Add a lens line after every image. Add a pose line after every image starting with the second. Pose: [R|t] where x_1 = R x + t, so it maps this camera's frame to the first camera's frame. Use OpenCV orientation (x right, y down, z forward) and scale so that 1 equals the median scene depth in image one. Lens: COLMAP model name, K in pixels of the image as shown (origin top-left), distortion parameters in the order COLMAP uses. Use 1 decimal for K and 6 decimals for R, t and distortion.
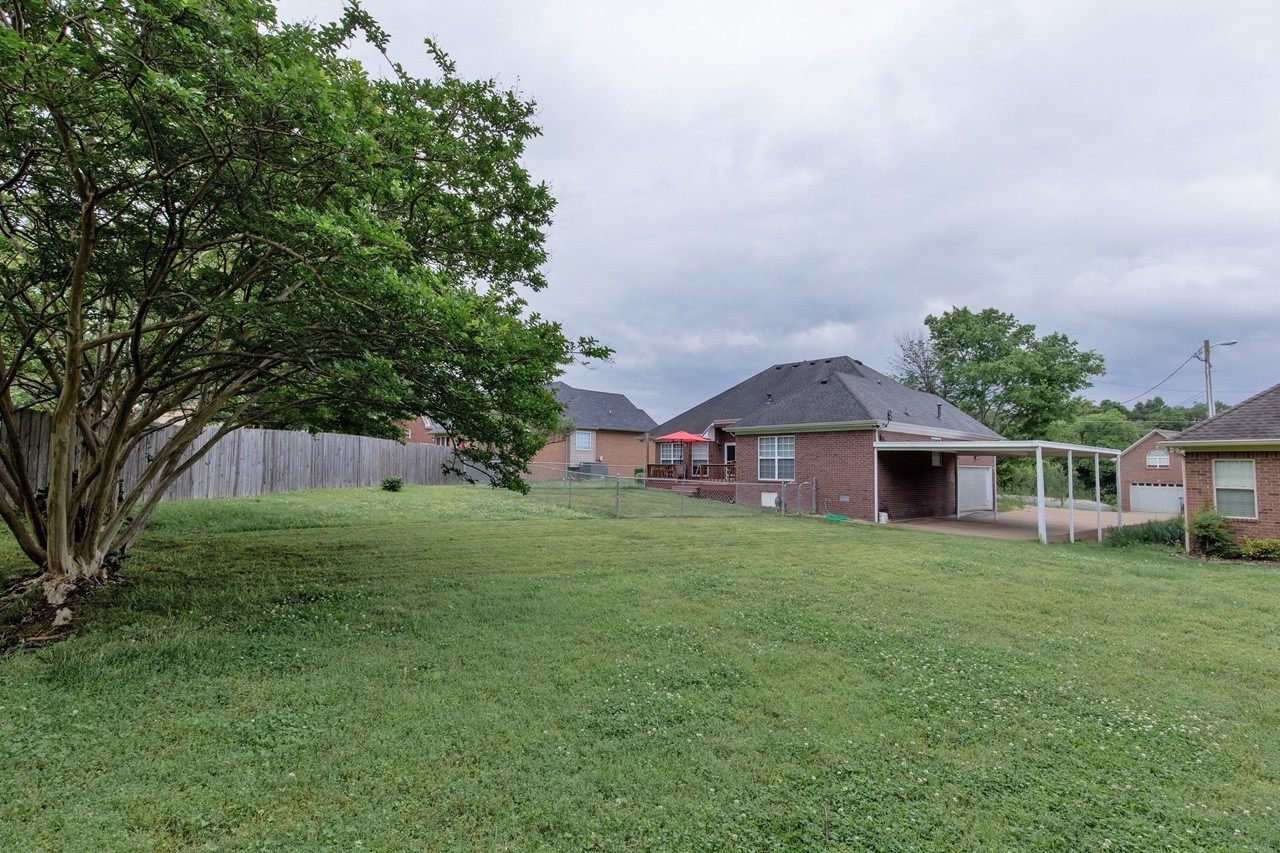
lens RADIAL K [[578.1, 0, 633.9], [0, 578.1, 463.0], [0, 0, 1]] dist [0.000599, 0.000019]
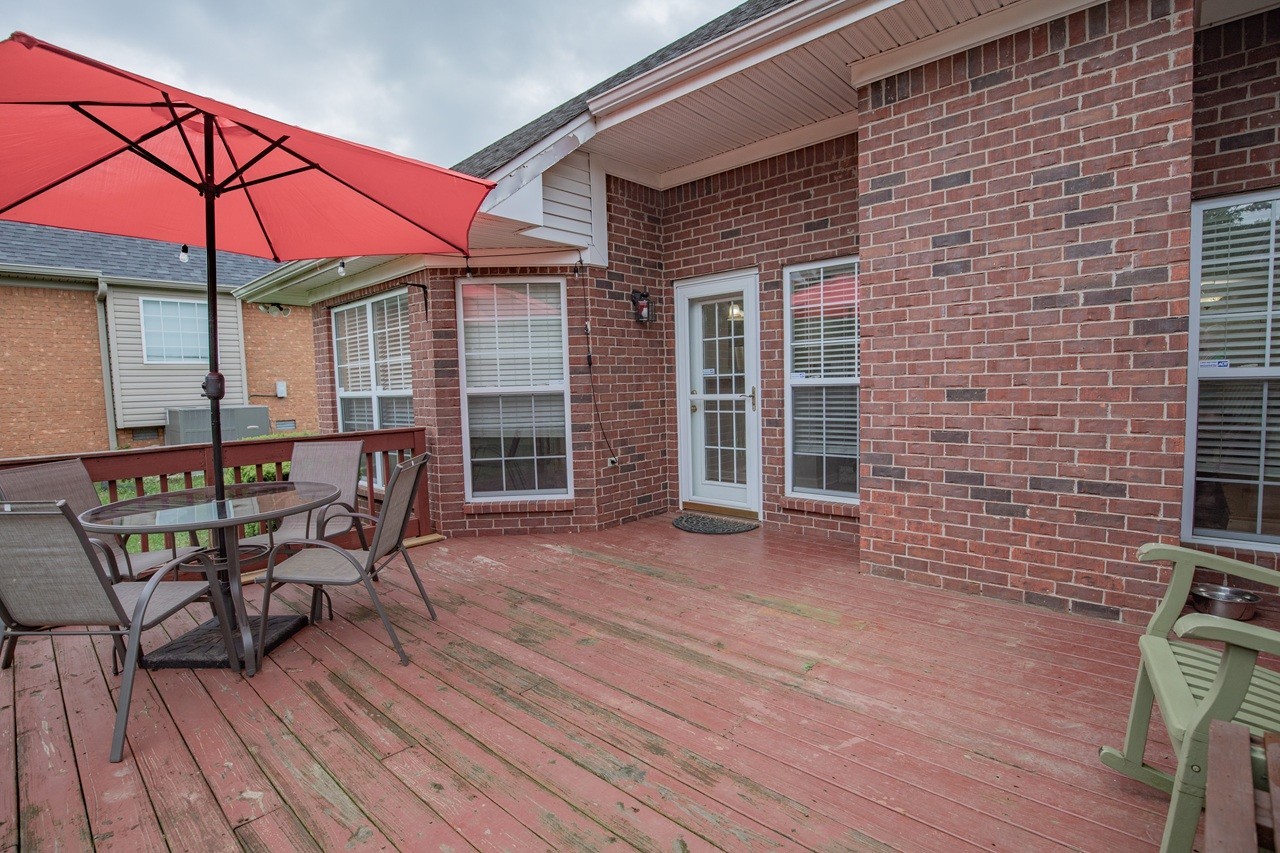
lens RADIAL K [[601.6, 0, 640.0], [0, 601.6, 426.5], [0, 0, 1]] dist [-0.034658, 0.006215]
pose [[0.993962, -0.041104, 0.101735, 0.133054], [0.033329, 0.996476, 0.076977, -0.008157], [-0.104541, -0.073121, 0.991829, 0.857783]]
